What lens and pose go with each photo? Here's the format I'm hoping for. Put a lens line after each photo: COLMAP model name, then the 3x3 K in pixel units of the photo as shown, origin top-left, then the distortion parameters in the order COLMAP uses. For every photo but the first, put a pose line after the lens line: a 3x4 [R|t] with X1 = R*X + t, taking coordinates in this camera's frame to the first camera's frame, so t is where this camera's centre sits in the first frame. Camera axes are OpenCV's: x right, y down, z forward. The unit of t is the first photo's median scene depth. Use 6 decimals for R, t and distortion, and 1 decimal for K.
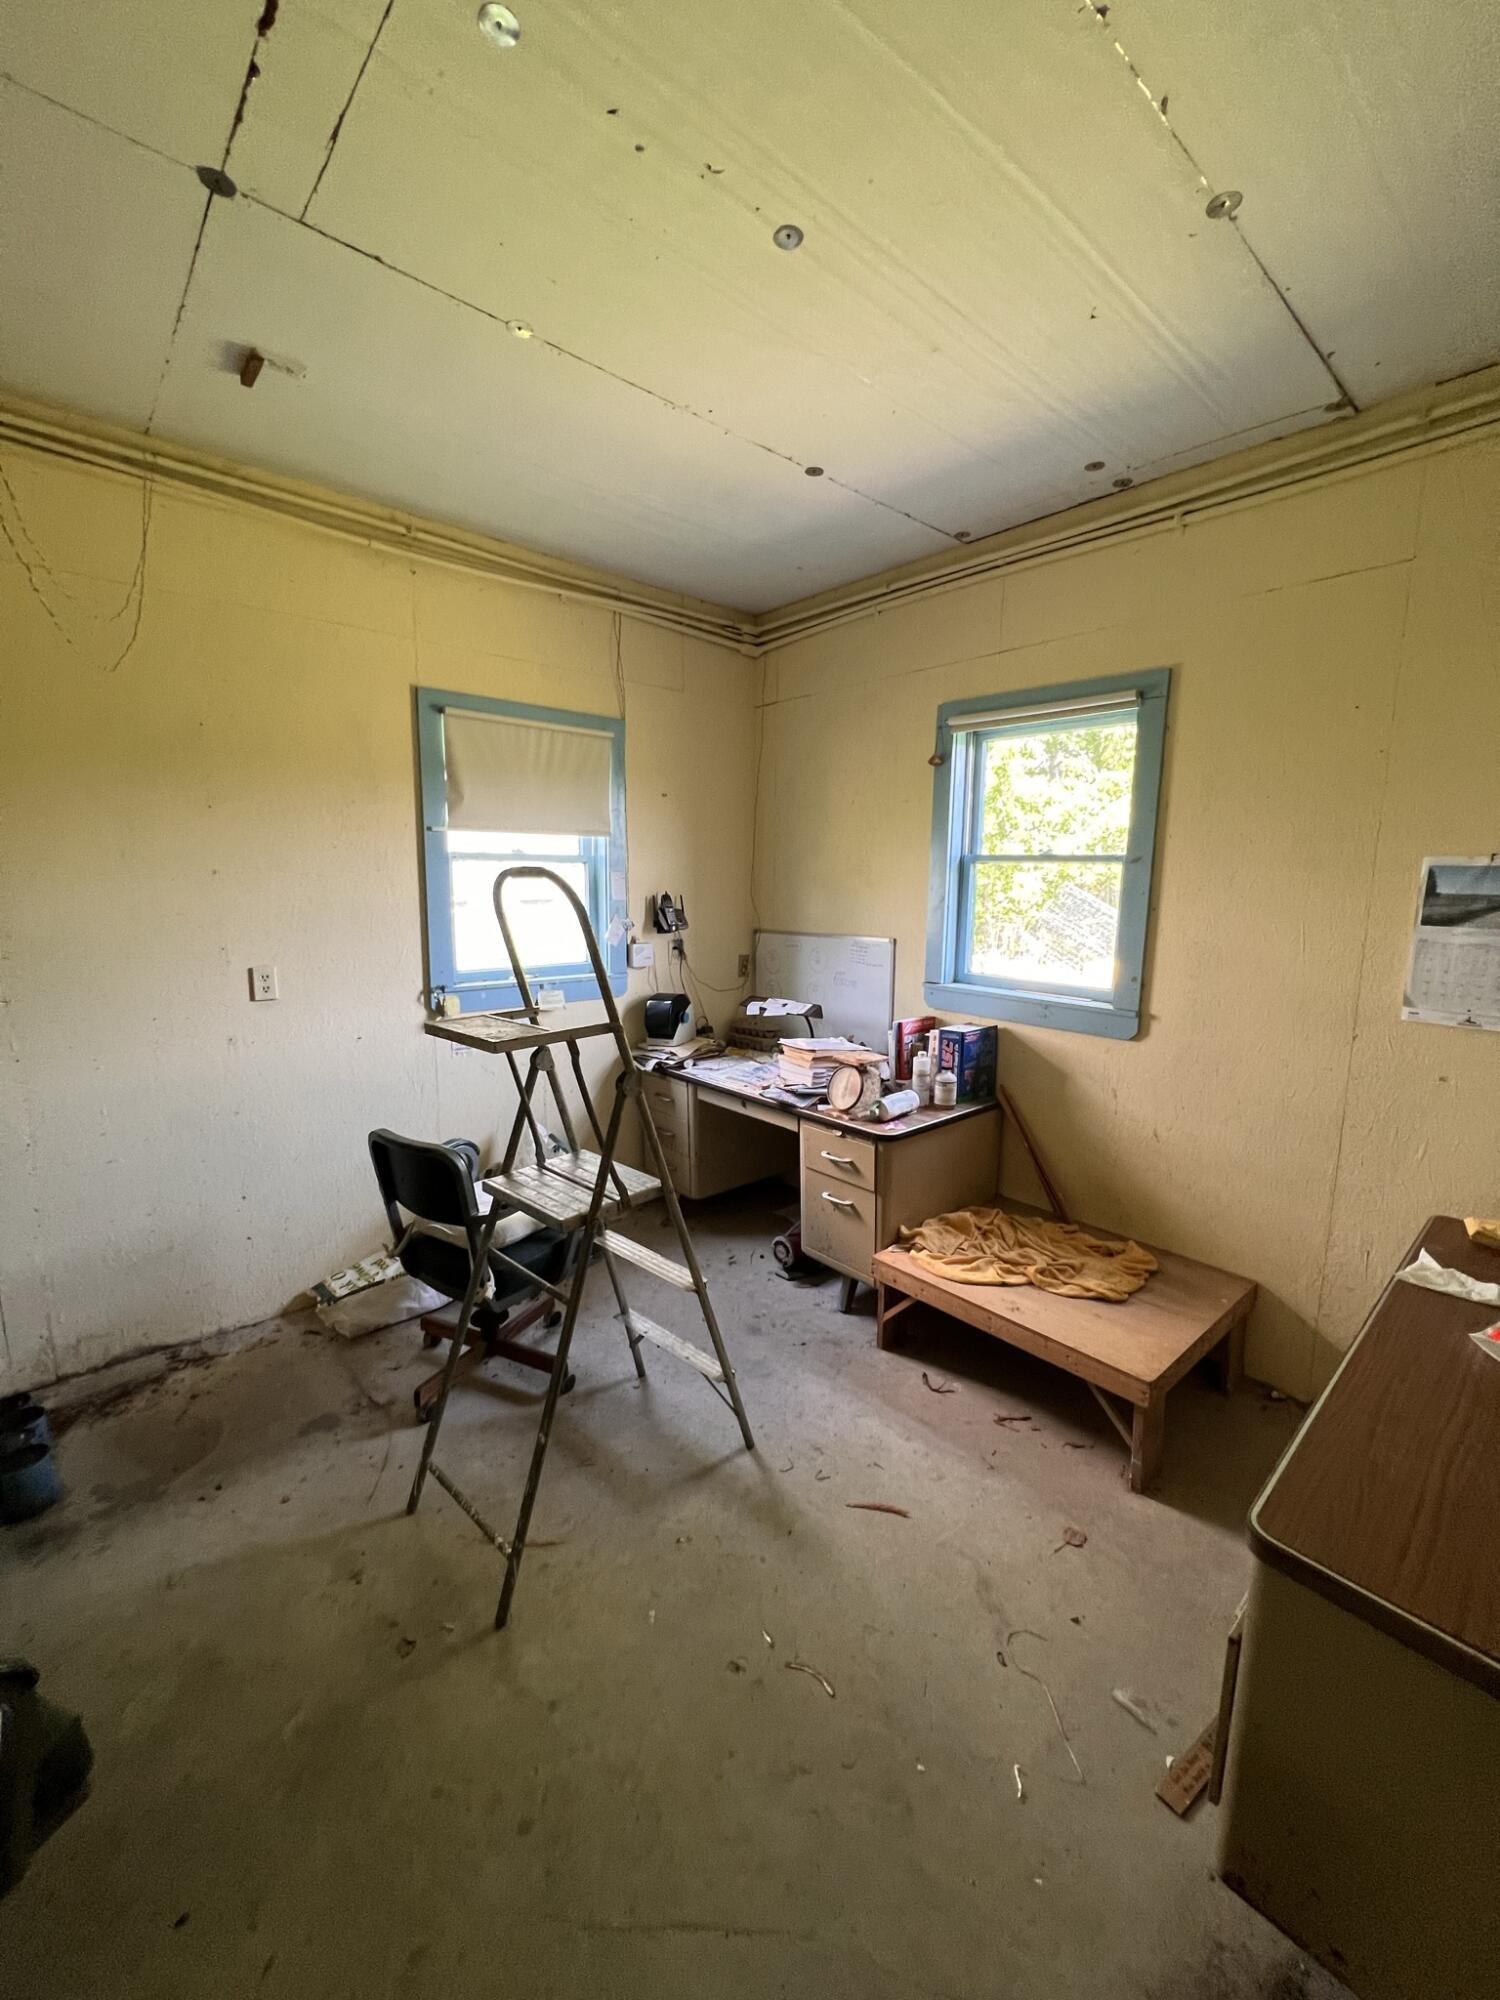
lens RADIAL K [[803.6, 0, 761.0], [0, 803.6, 1002.9], [0, 0, 1]] dist [0.001772, -0.000040]
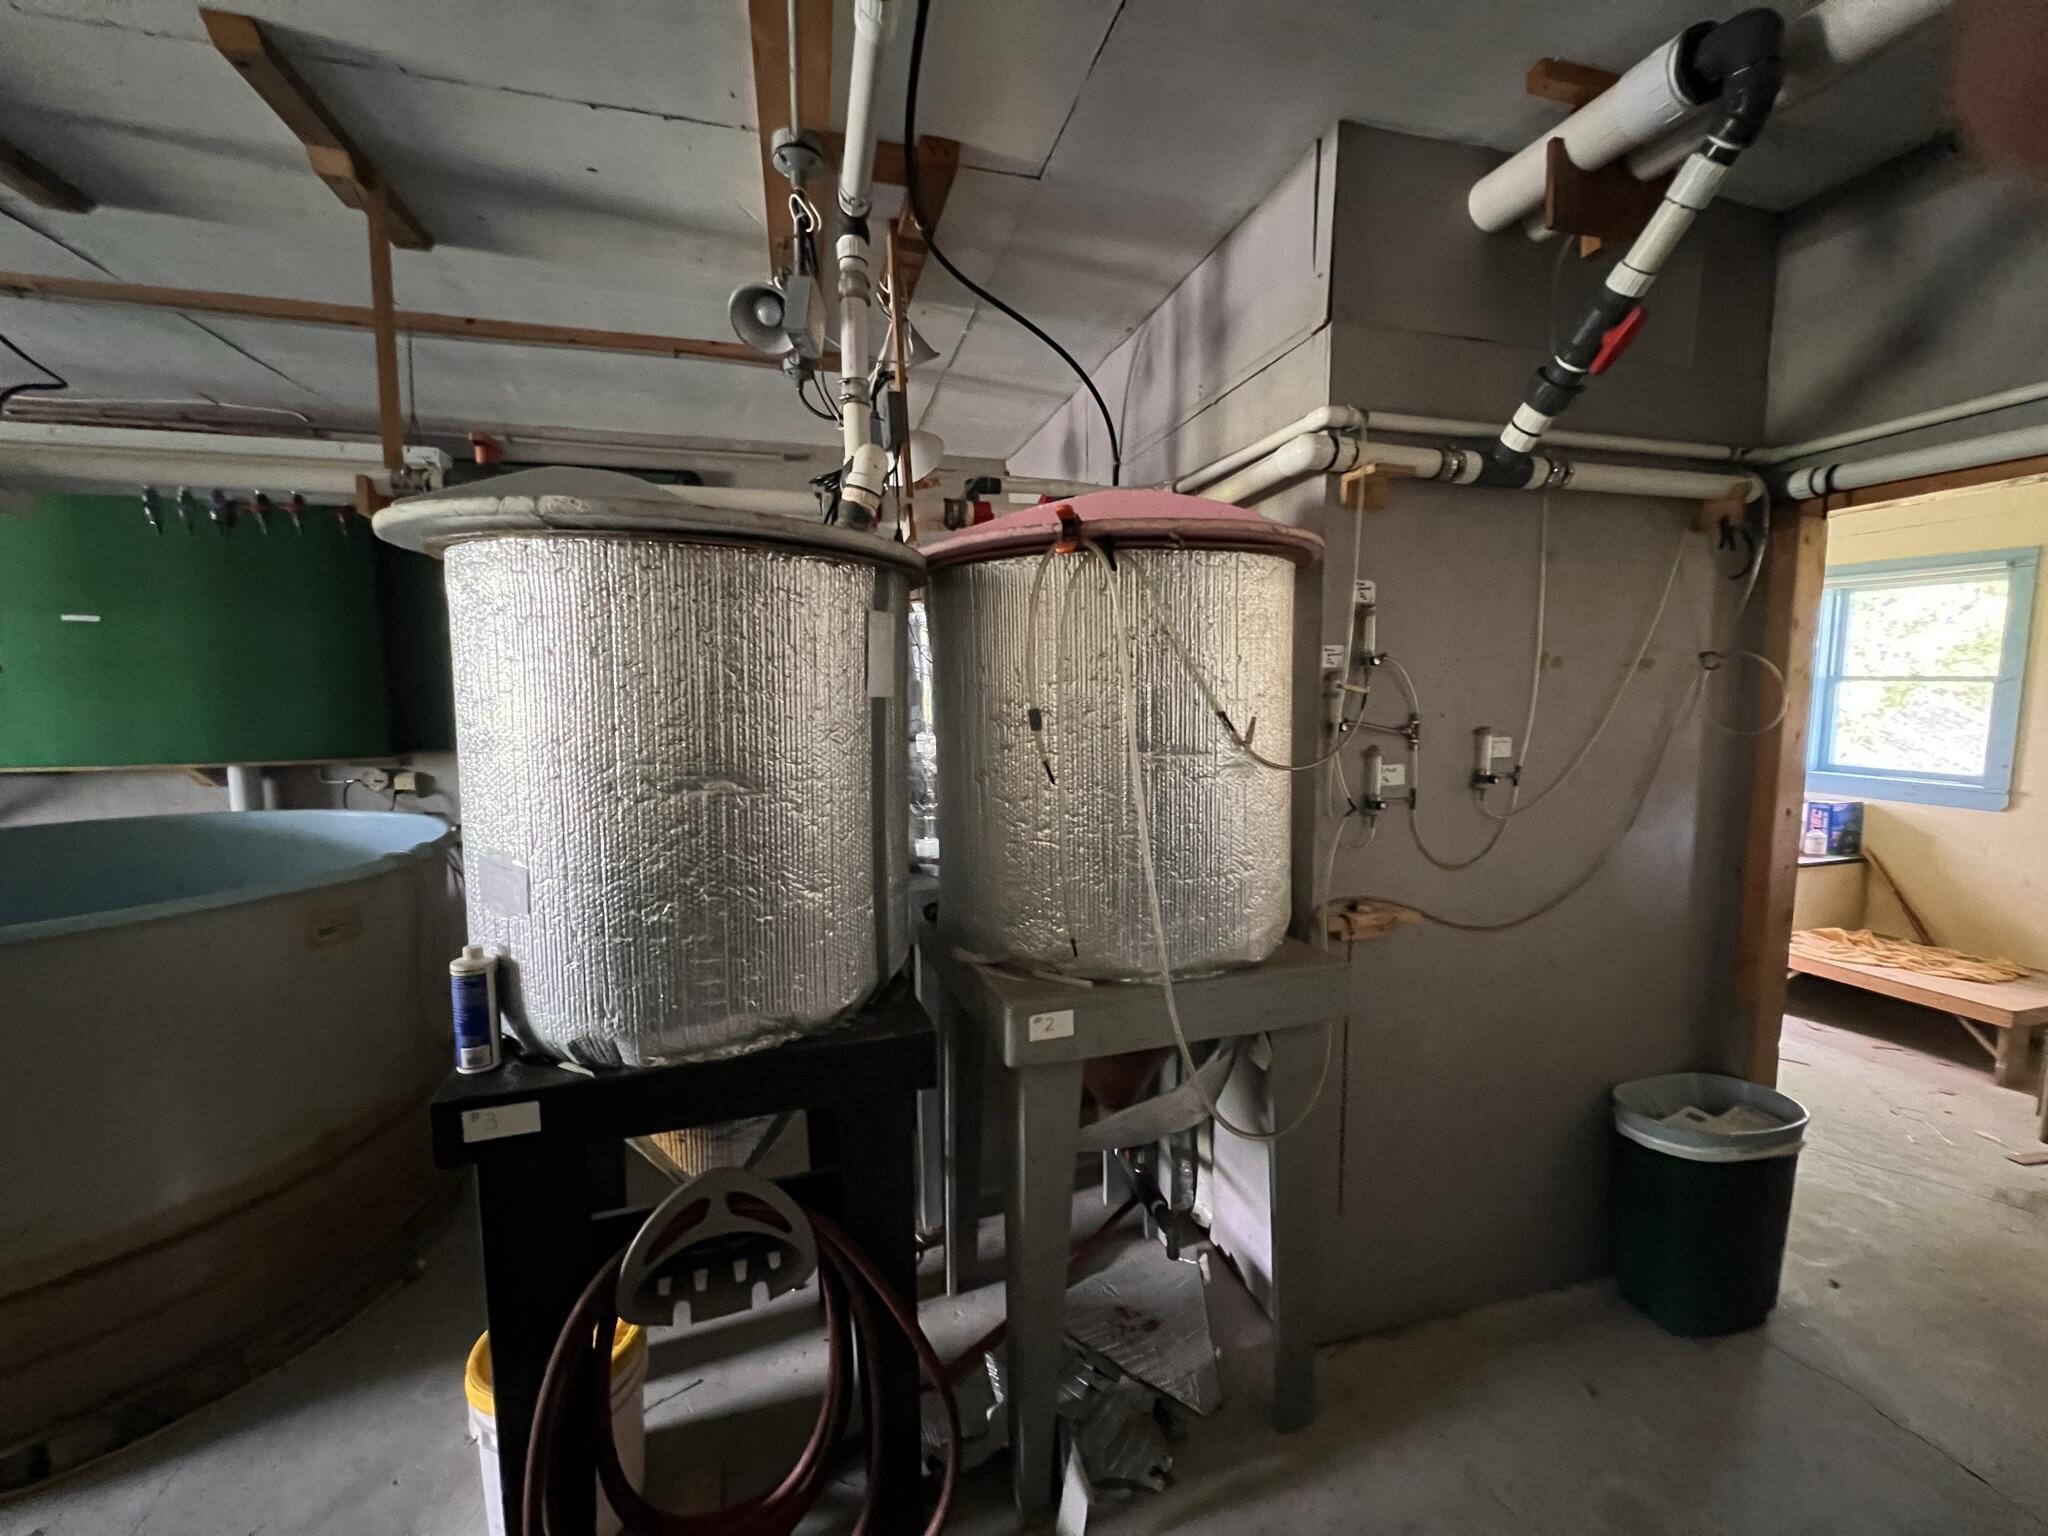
lens RADIAL K [[822.9, 0, 1026.1], [0, 822.9, 769.3], [0, 0, 1]] dist [0.001772, -0.000040]
pose [[0.897174, 0.028743, -0.440741, -0.395656], [-0.053365, 0.997624, -0.043570, 0.119934], [0.438442, 0.062610, 0.896576, -0.950713]]
